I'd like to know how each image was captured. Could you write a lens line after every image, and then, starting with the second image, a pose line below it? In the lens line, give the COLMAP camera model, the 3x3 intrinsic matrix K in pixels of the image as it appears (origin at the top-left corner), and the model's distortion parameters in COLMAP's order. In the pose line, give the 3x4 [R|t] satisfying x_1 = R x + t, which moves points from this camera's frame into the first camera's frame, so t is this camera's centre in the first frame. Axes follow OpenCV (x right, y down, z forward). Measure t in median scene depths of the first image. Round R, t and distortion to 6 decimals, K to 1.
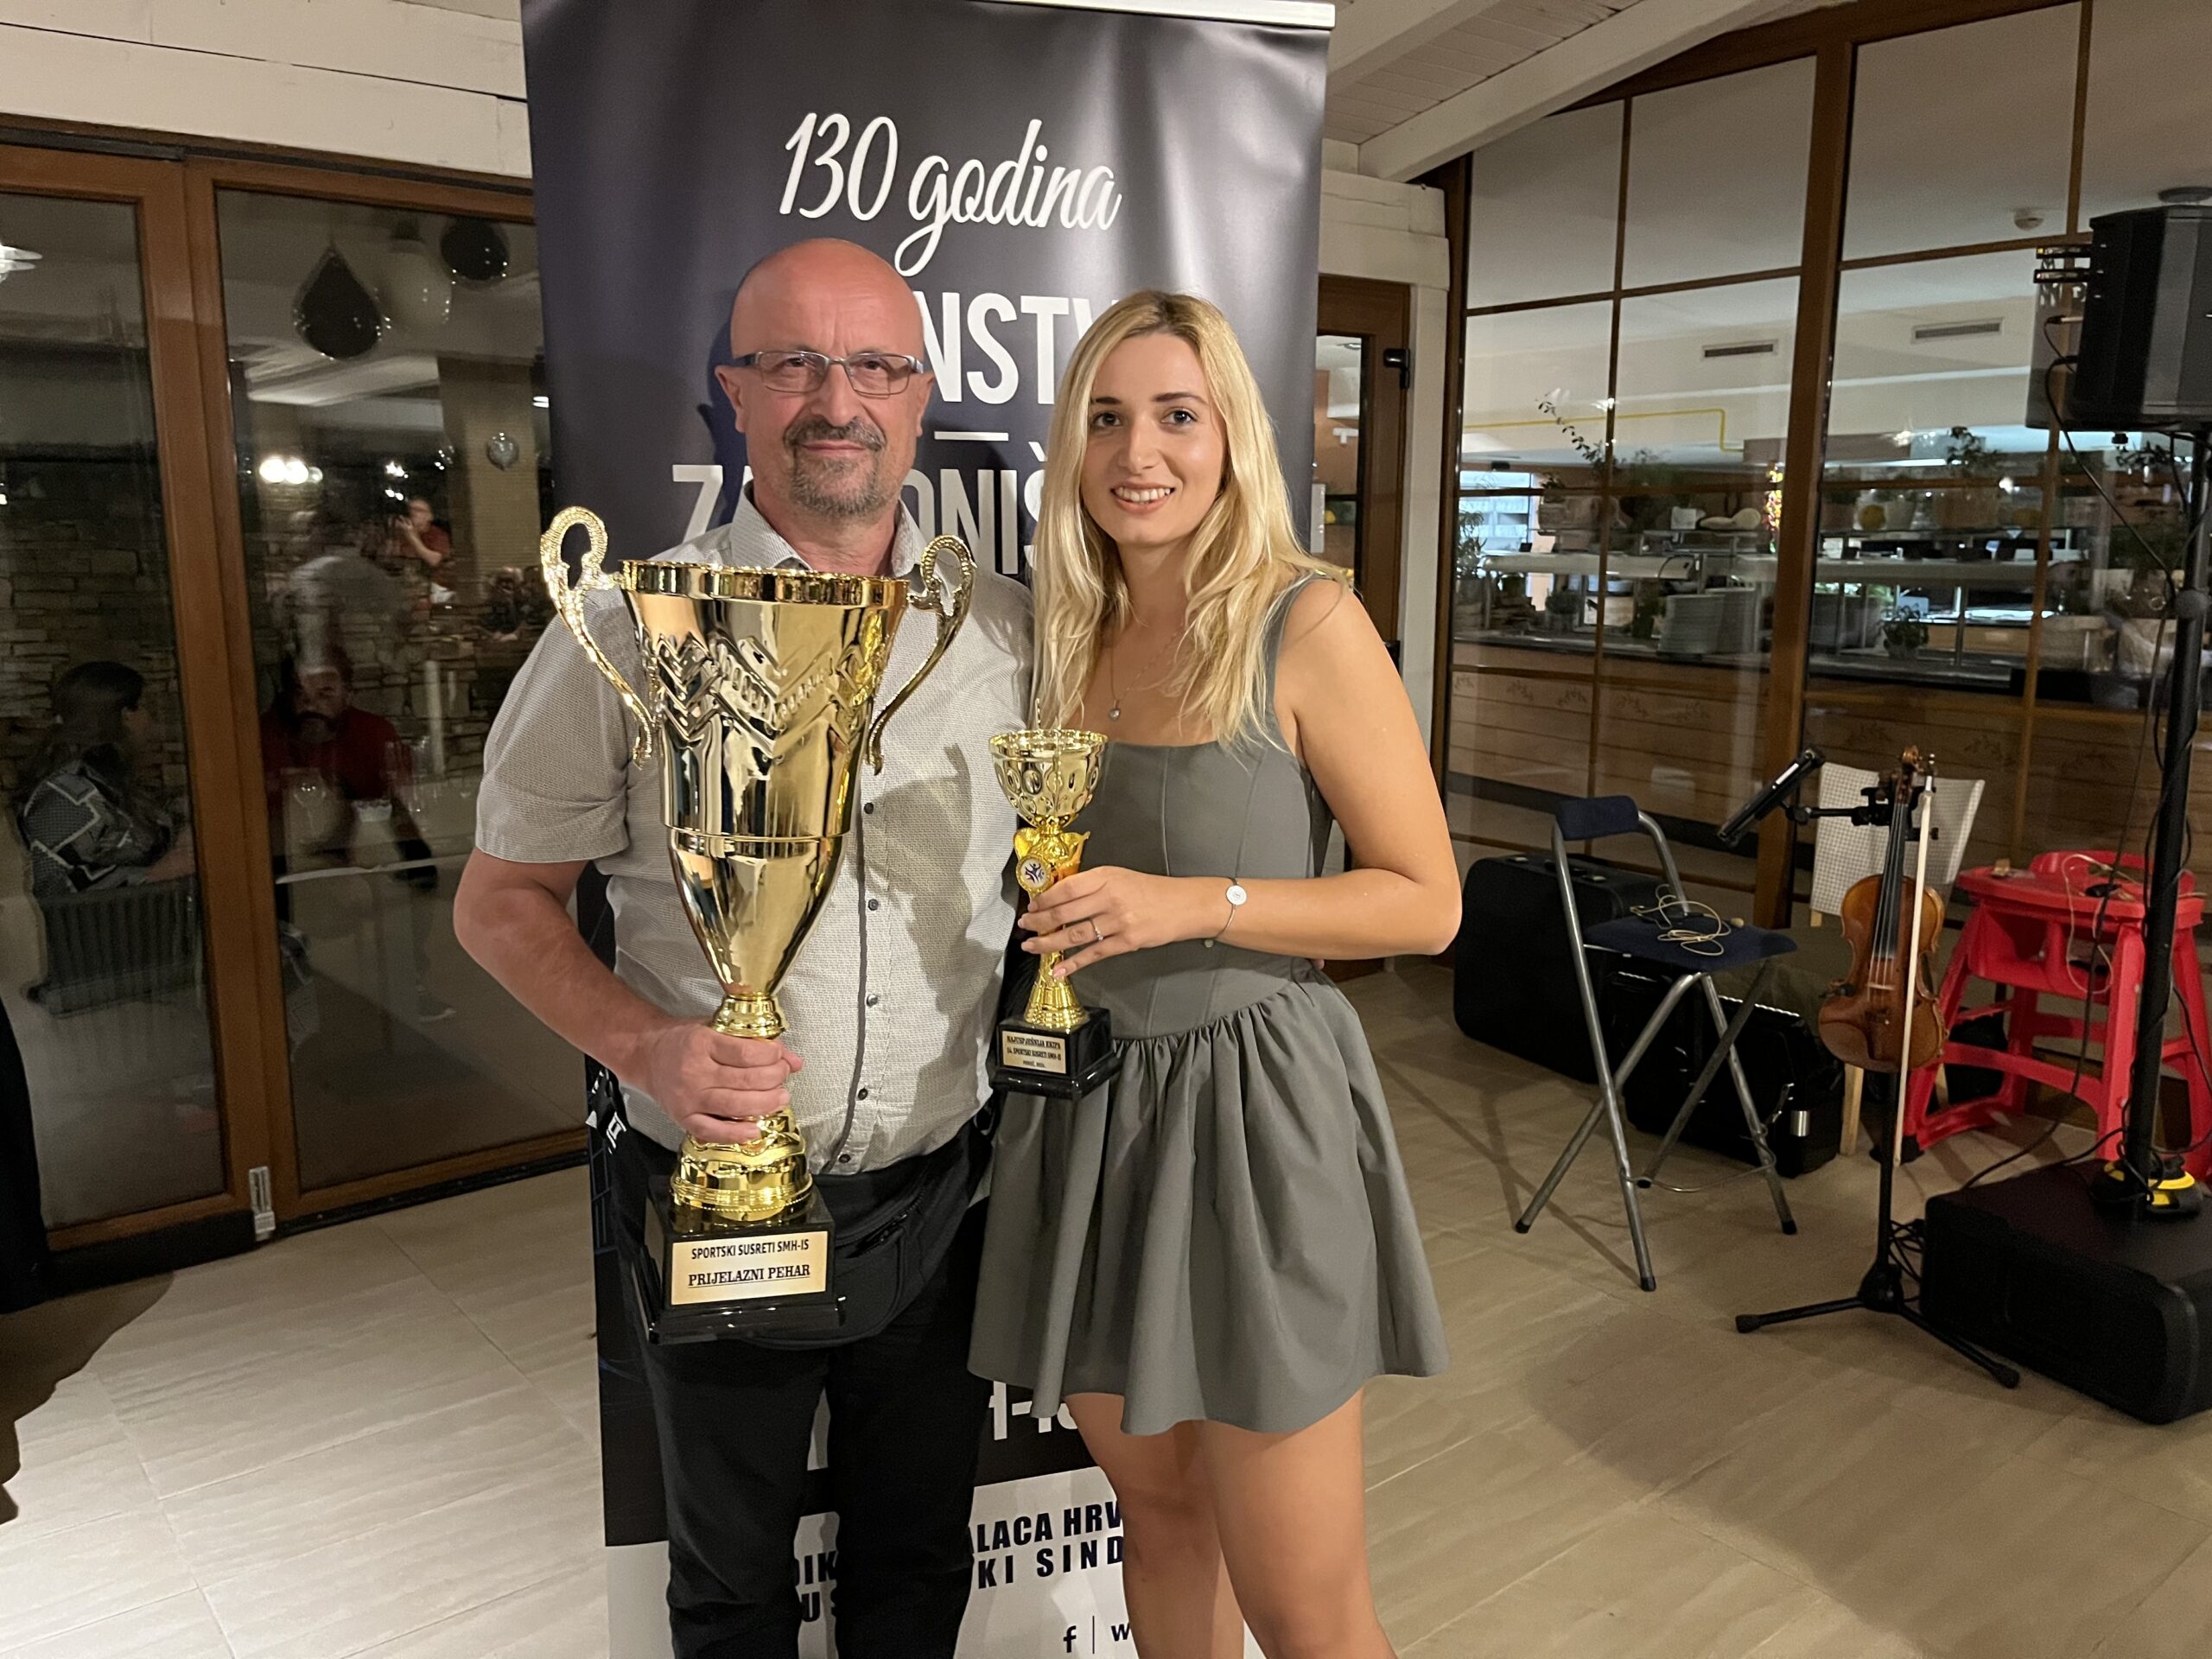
lens RADIAL K [[1676.7, 0, 1117.9], [0, 1676.7, 822.2], [0, 0, 1]] dist [0.068302, -0.083532]
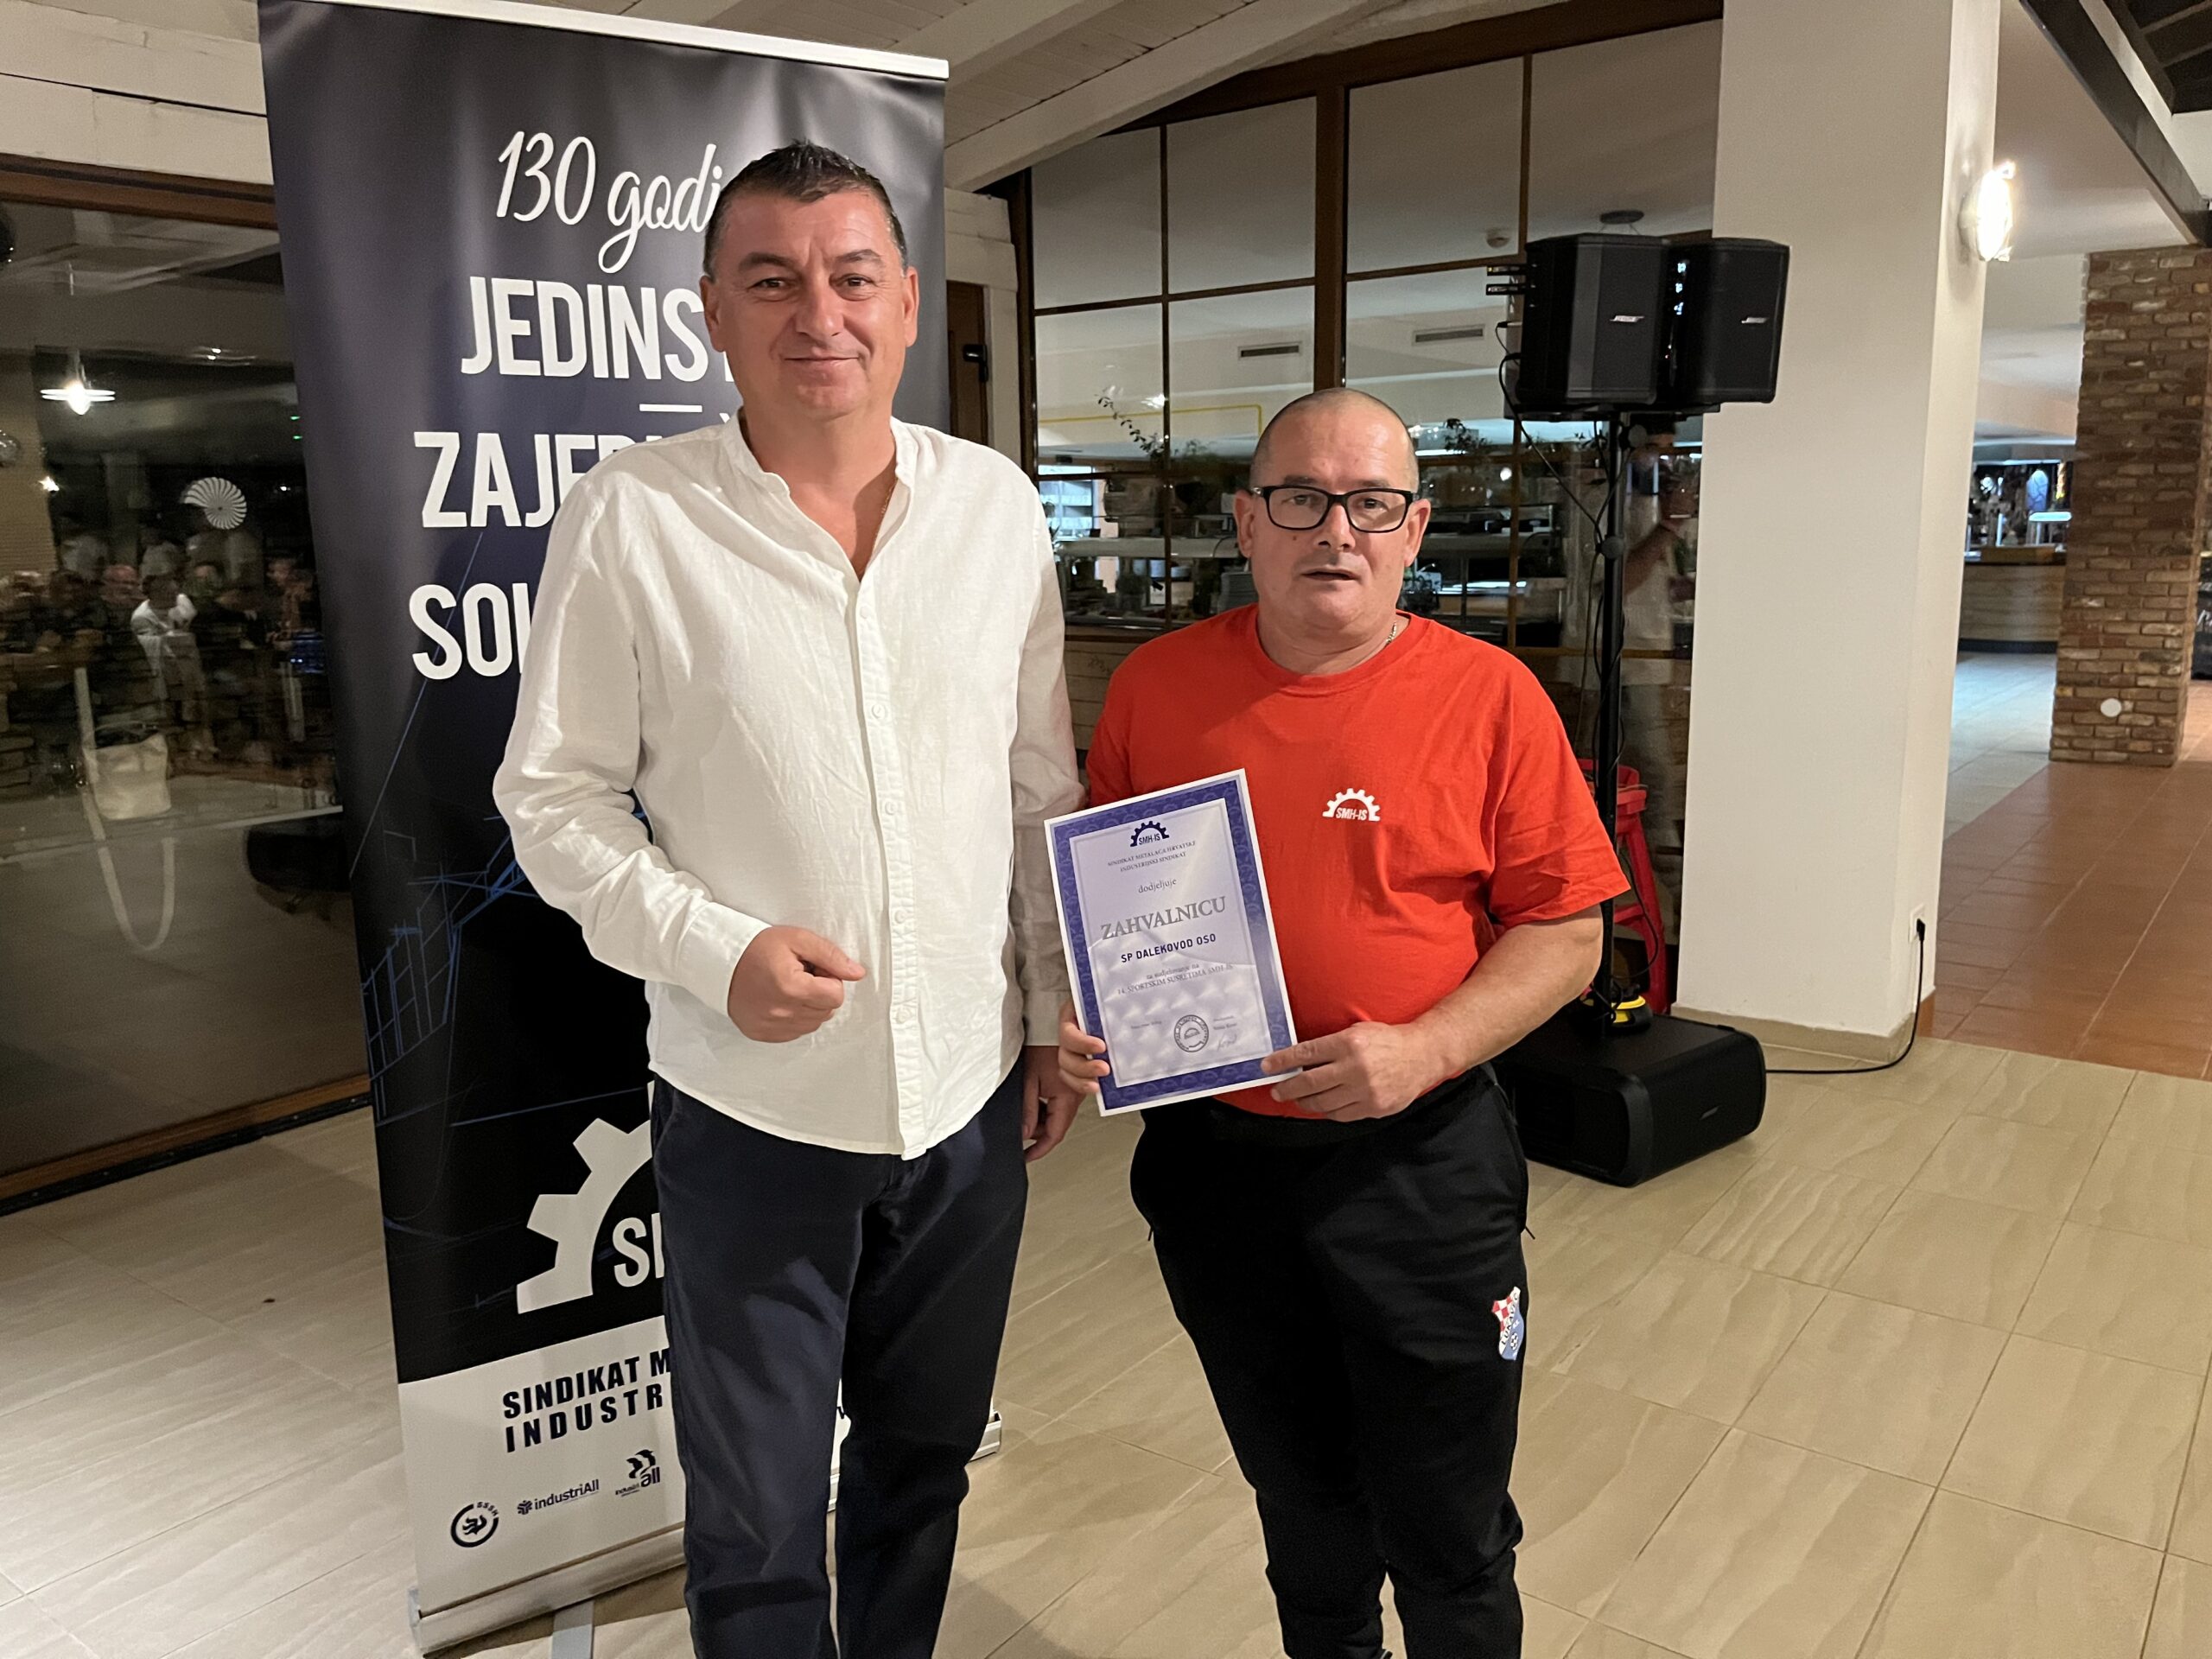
lens RADIAL K [[1676.7, 0, 1105.4], [0, 1676.7, 834.8], [0, 0, 1]] dist [0.068302, -0.083532]
pose [[0.969666, -0.061498, 0.236570, -0.048542], [0.059689, 0.998107, 0.014809, 0.039554], [-0.237033, -0.000239, 0.971502, -0.127477]]
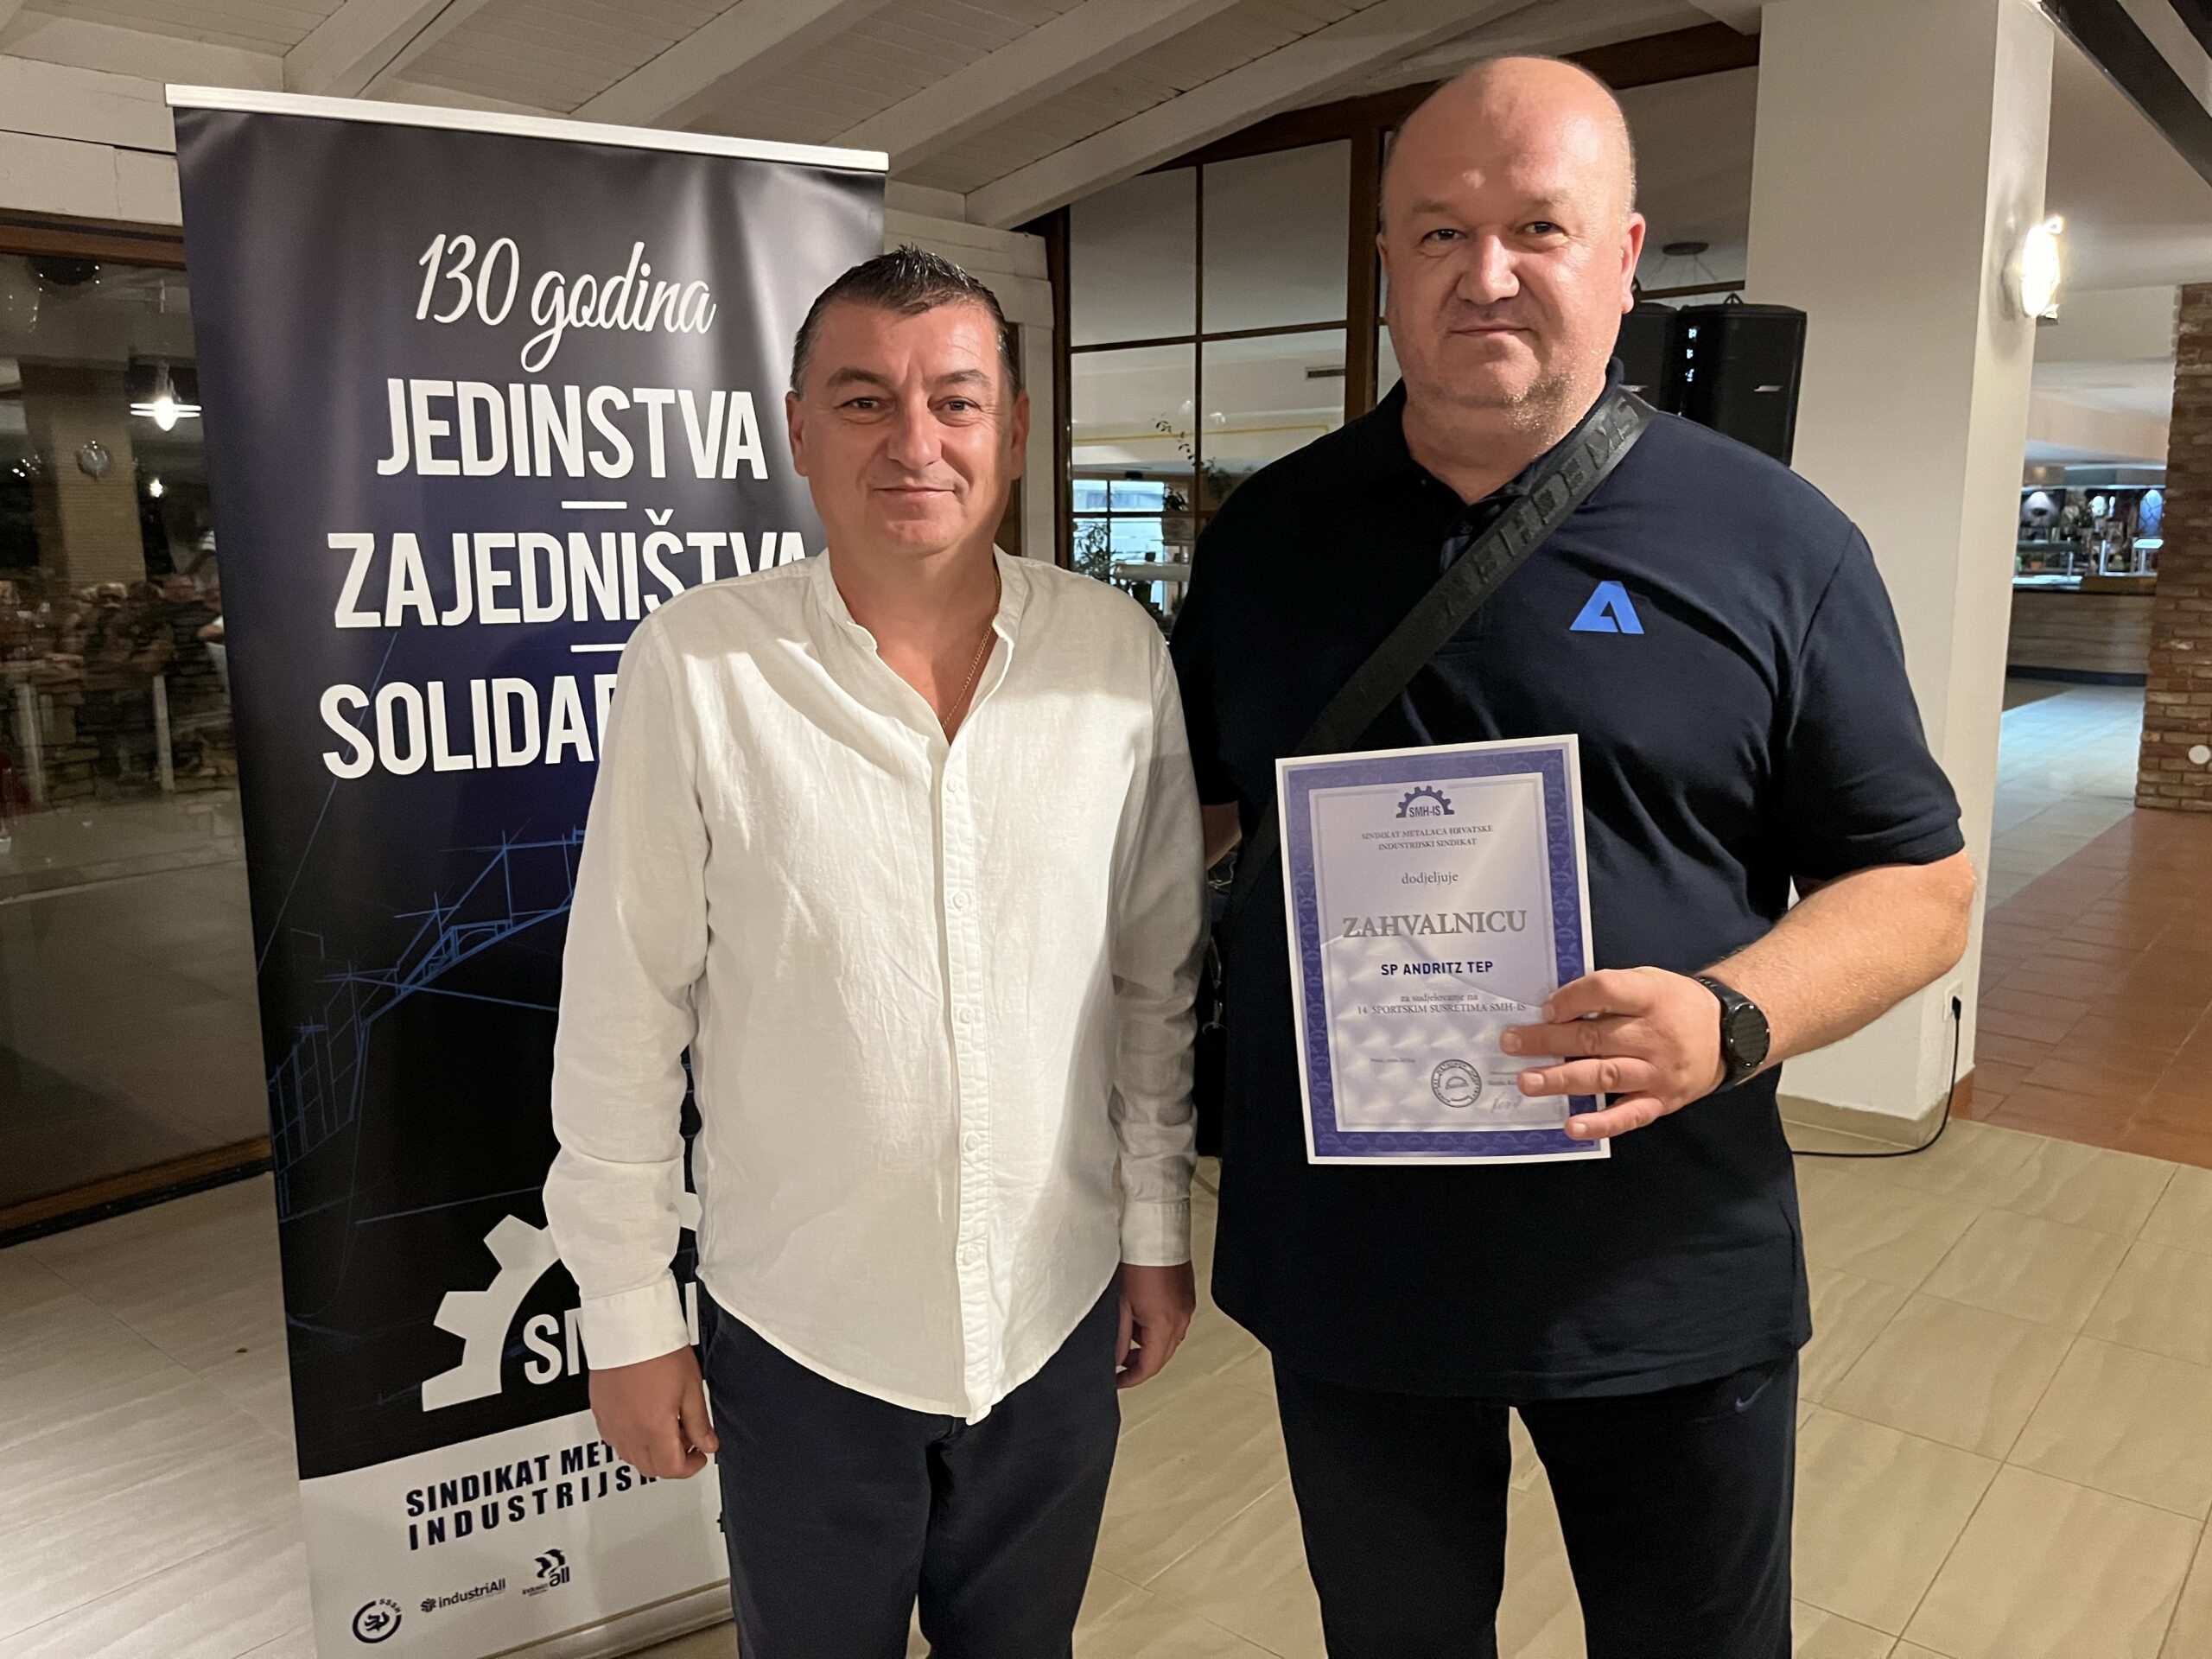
lens RADIAL K [[1676.7, 0, 1098.0], [0, 1676.7, 820.8], [0, 0, 1]] dist [0.068302, -0.083532]
pose [[0.982335, -0.038003, 0.183232, 0.018674], [0.038033, 0.999271, 0.003351, 0.001547], [-0.183226, 0.003677, 0.983064, -0.126032]]
